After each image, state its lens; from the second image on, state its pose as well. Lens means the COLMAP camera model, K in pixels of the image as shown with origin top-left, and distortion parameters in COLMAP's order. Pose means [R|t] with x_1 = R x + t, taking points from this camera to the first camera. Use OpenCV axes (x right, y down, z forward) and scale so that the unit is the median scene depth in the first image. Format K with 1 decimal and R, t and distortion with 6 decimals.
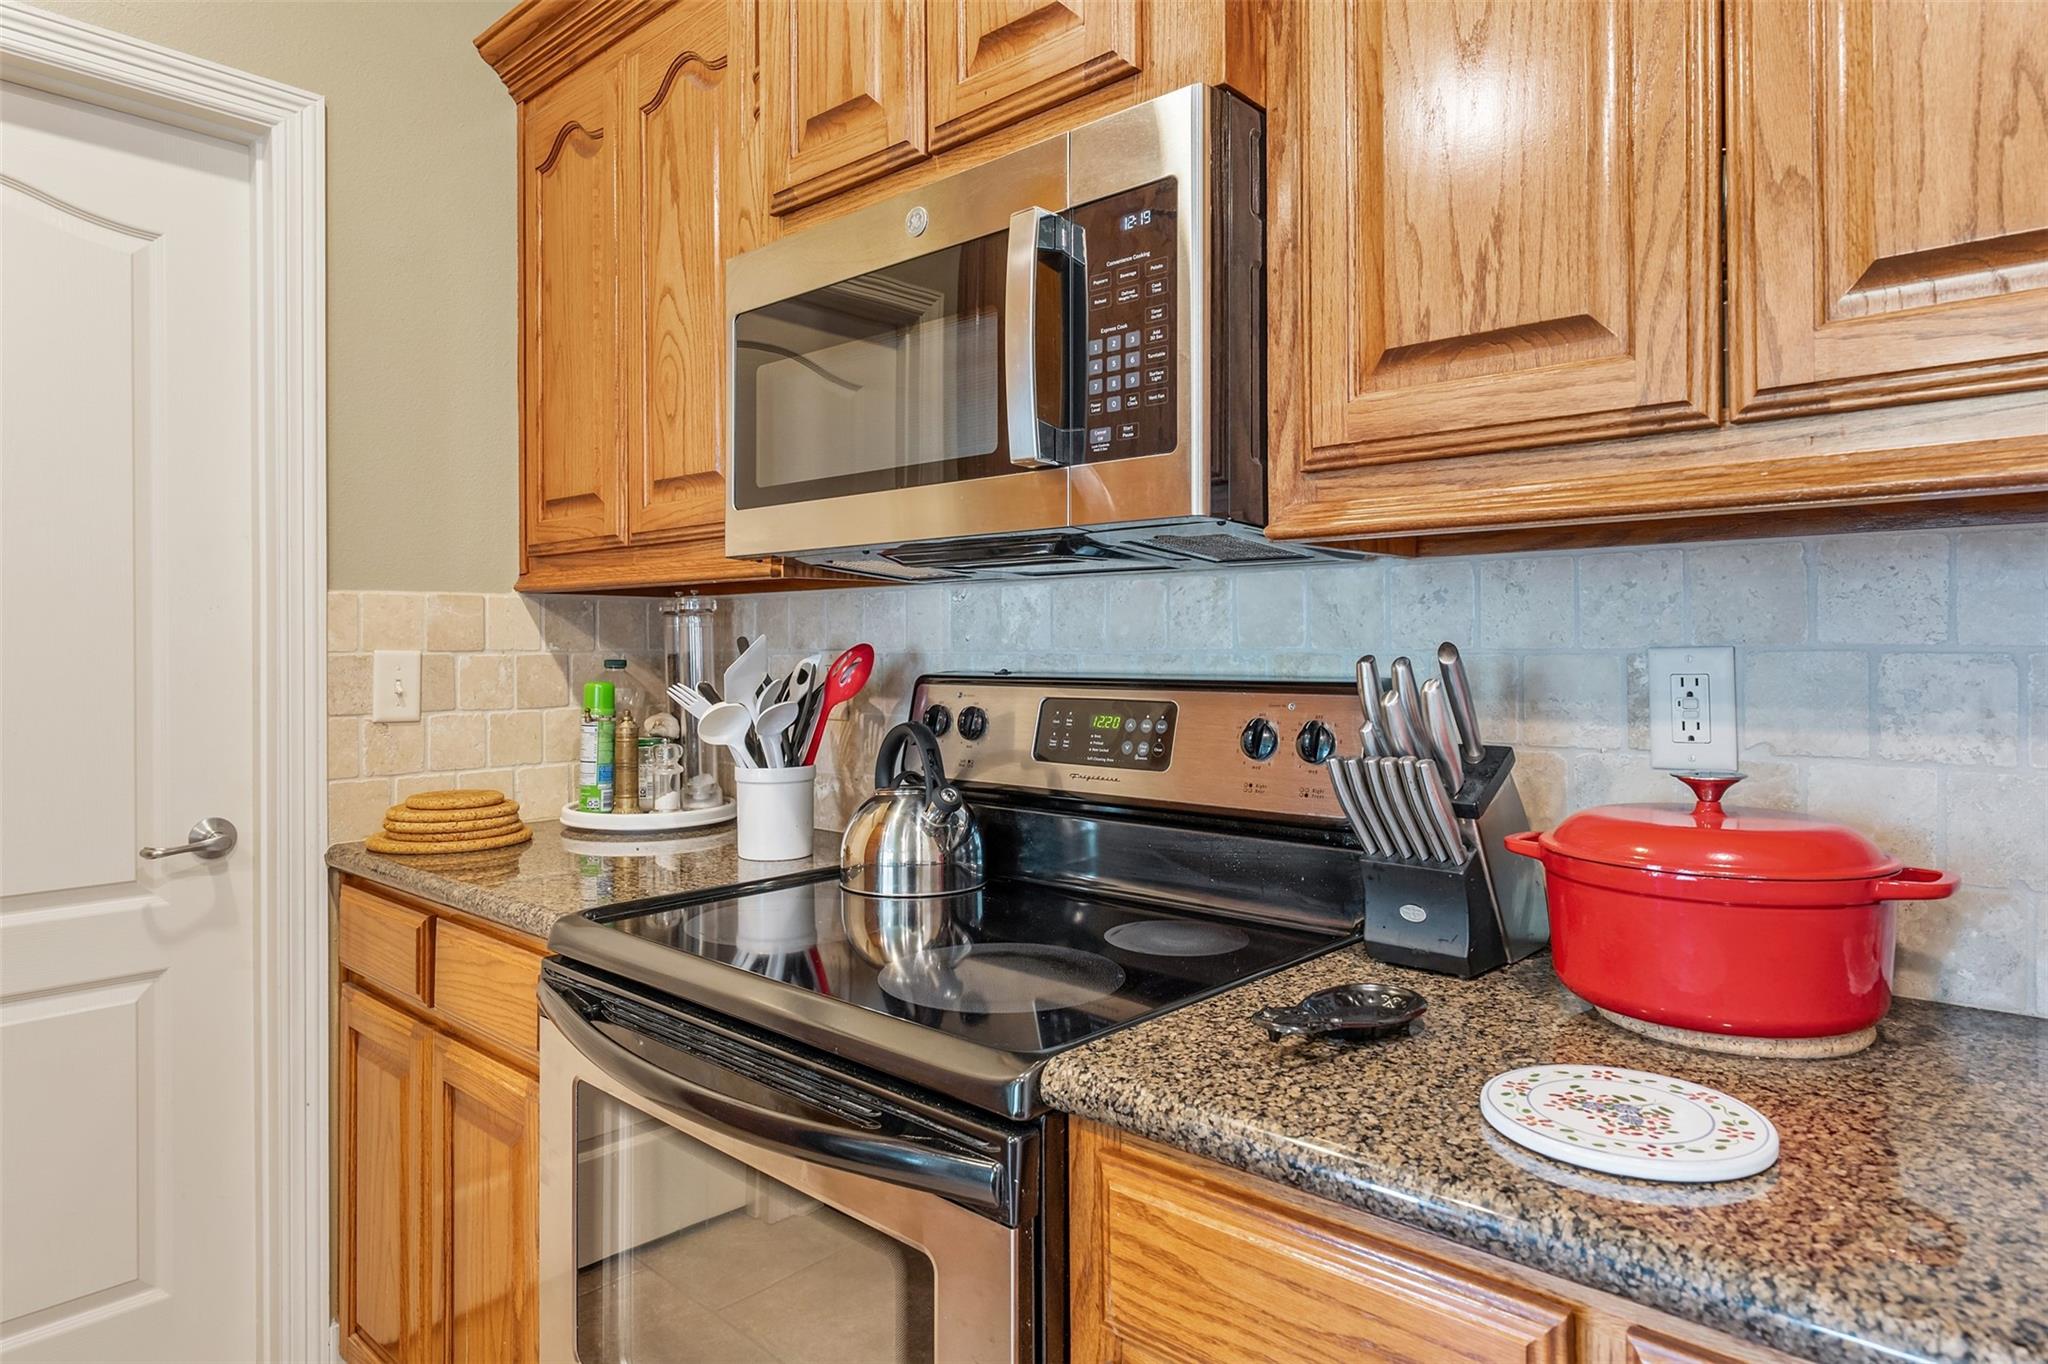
lens RADIAL K [[1226.2, 0, 1023.8], [0, 1226.2, 650.1], [0, 0, 1]] dist [-0.000056, 0.000000]
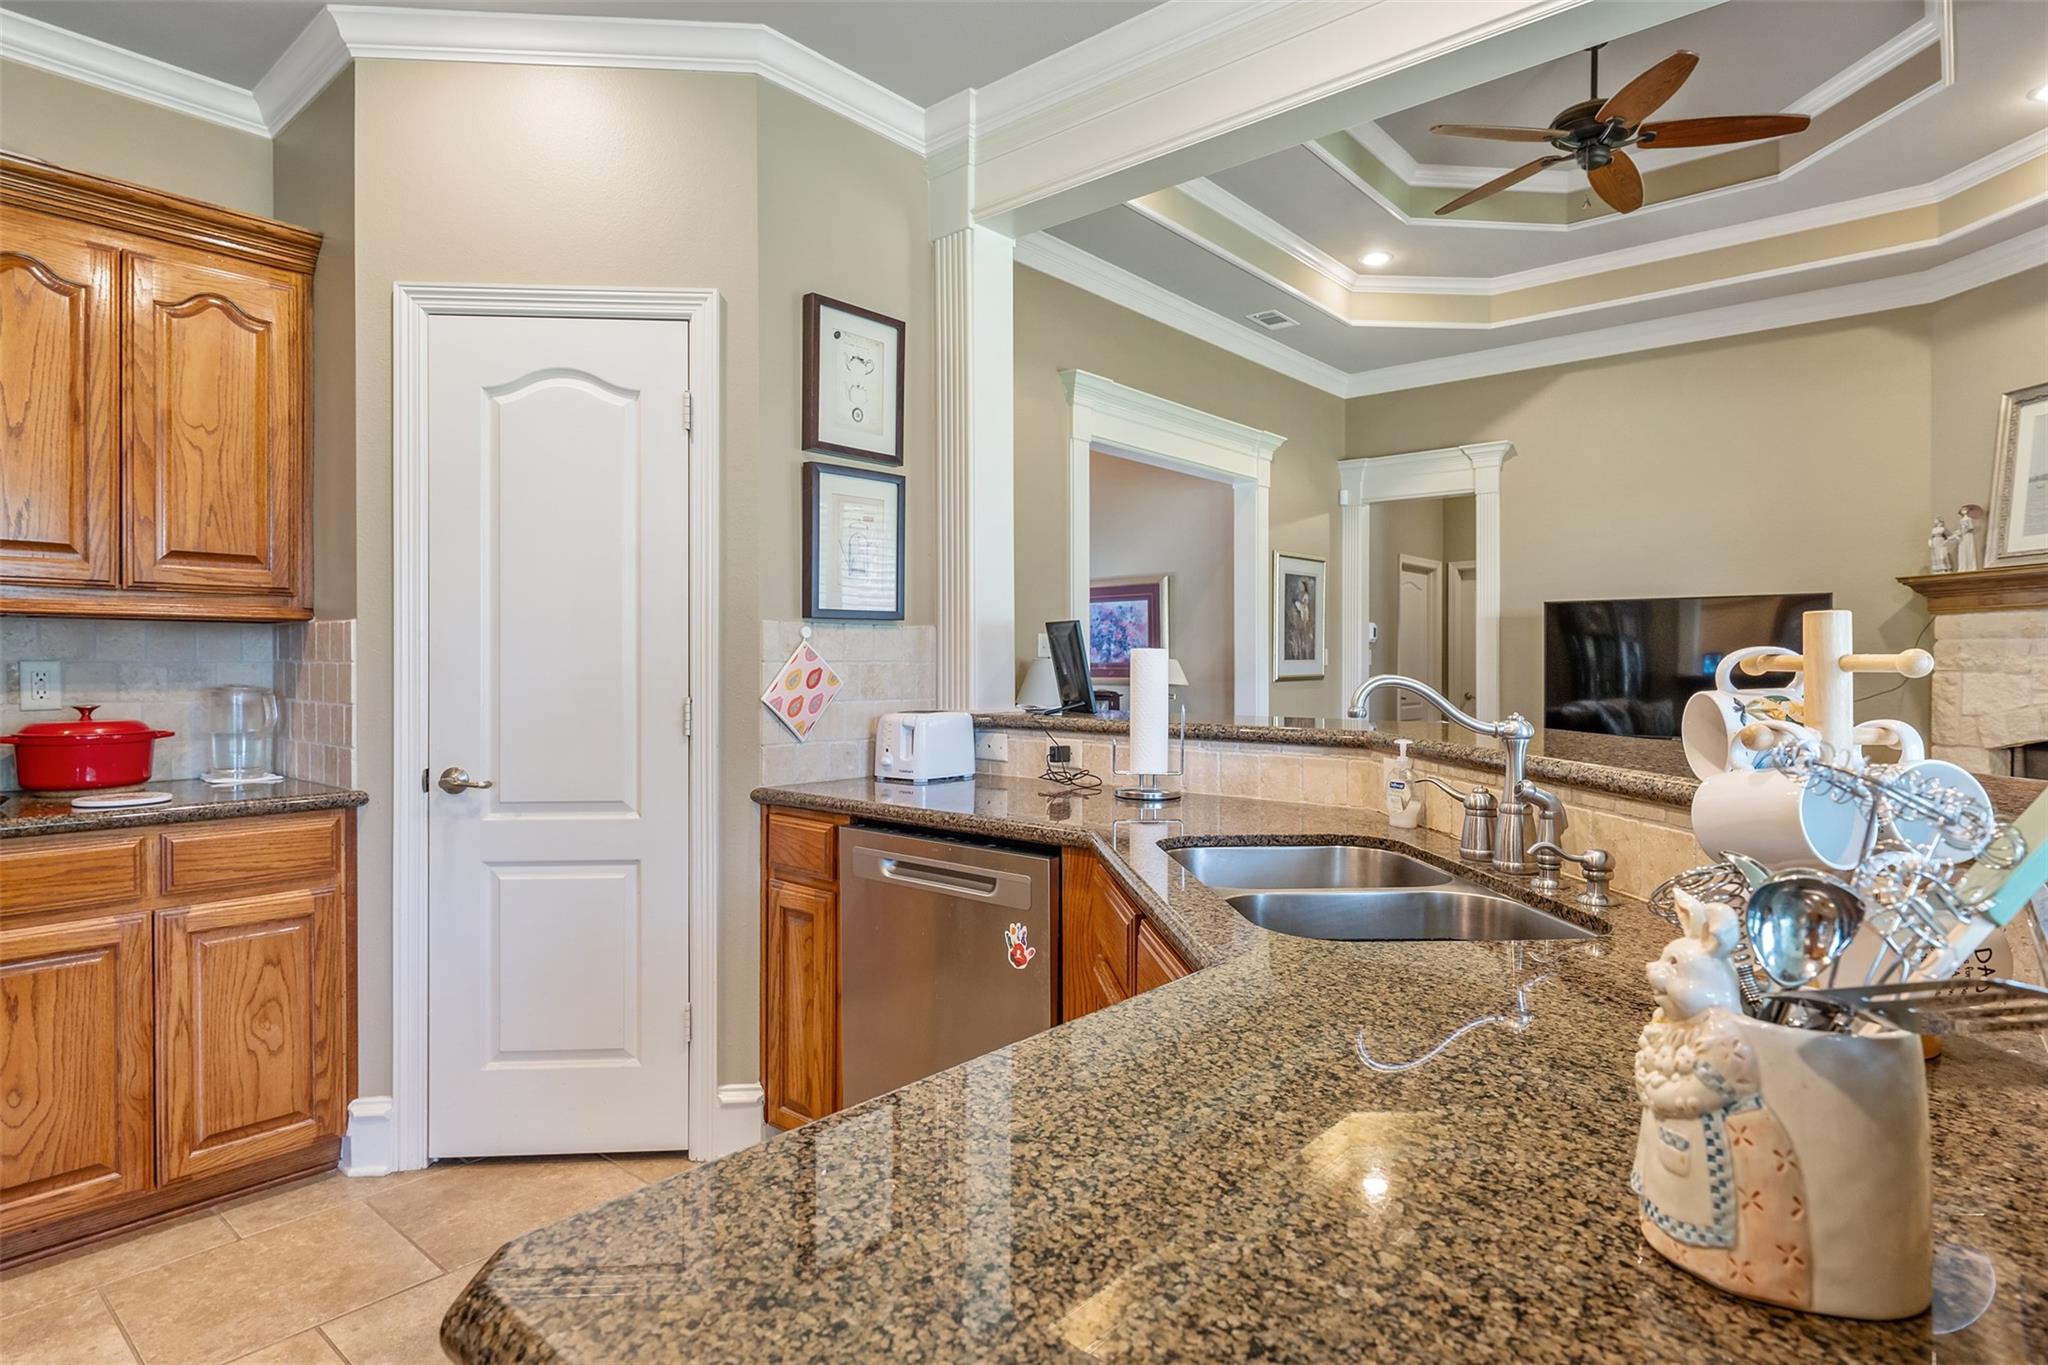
lens RADIAL K [[1089.4, 0, 1024.0], [0, 1089.4, 682.5], [0, 0, 1]] dist [-0.014856, -0.000235]
pose [[-0.037393, -0.011062, 0.999239, -1.914951], [-0.003374, 0.999934, 0.010943, 0.012986], [-0.999295, -0.002963, -0.037428, -1.015093]]
